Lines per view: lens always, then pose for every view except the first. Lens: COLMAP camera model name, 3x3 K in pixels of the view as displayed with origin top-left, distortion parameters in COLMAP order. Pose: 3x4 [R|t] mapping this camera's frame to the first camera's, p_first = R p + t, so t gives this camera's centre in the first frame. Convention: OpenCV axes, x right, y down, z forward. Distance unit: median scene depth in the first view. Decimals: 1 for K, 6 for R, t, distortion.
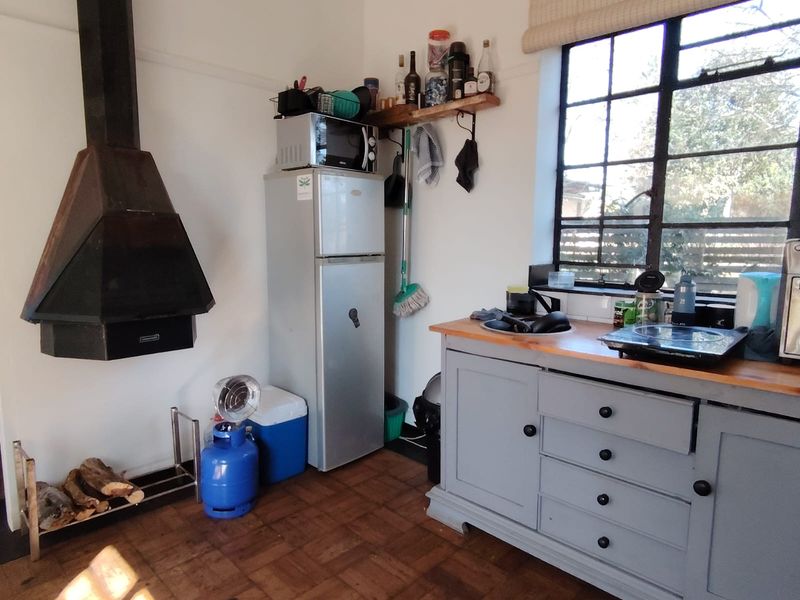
lens RADIAL K [[503.3, 0, 399.5], [0, 503.3, 307.4], [0, 0, 1]] dist [0.003647, 0.003083]
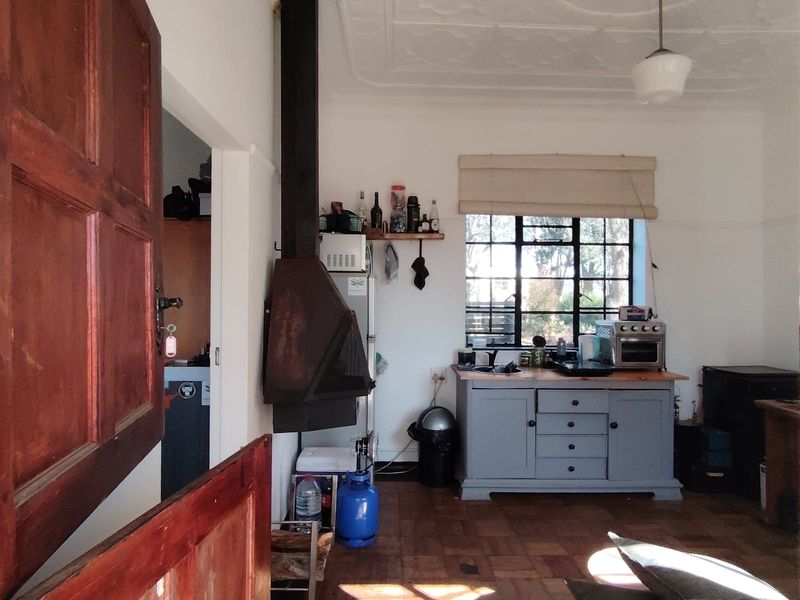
lens RADIAL K [[503.3, 0, 399.5], [0, 503.3, 307.4], [0, 0, 1]] dist [0.003647, 0.003083]
pose [[0.702309, -0.005704, 0.711850, -1.165532], [0.093765, 0.991997, -0.084559, -0.061171], [-0.705670, 0.126133, 0.697223, -0.019963]]
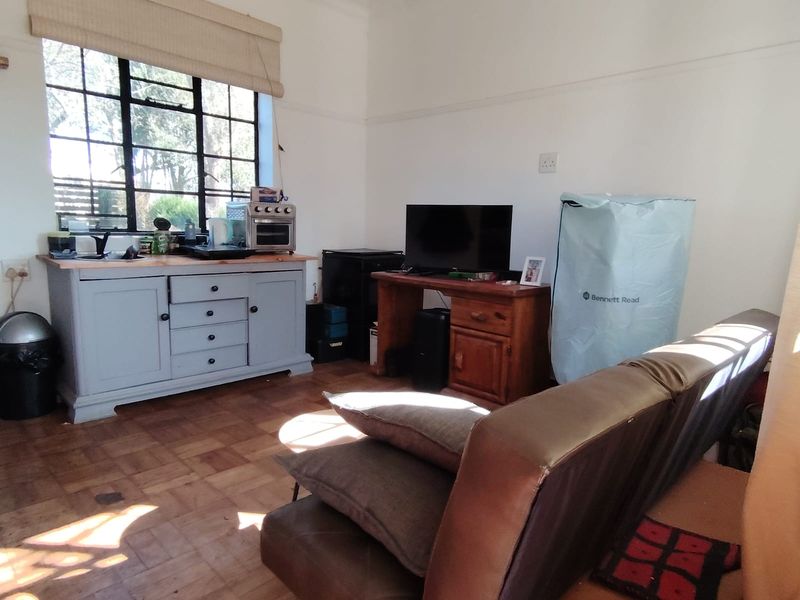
lens RADIAL K [[503.3, 0, 399.5], [0, 503.3, 307.4], [0, 0, 1]] dist [0.003647, 0.003083]
pose [[0.013514, -0.172371, 0.984939, -1.059842], [0.100335, 0.980291, 0.170181, 0.012969], [-0.994862, 0.096524, 0.030542, 0.165138]]
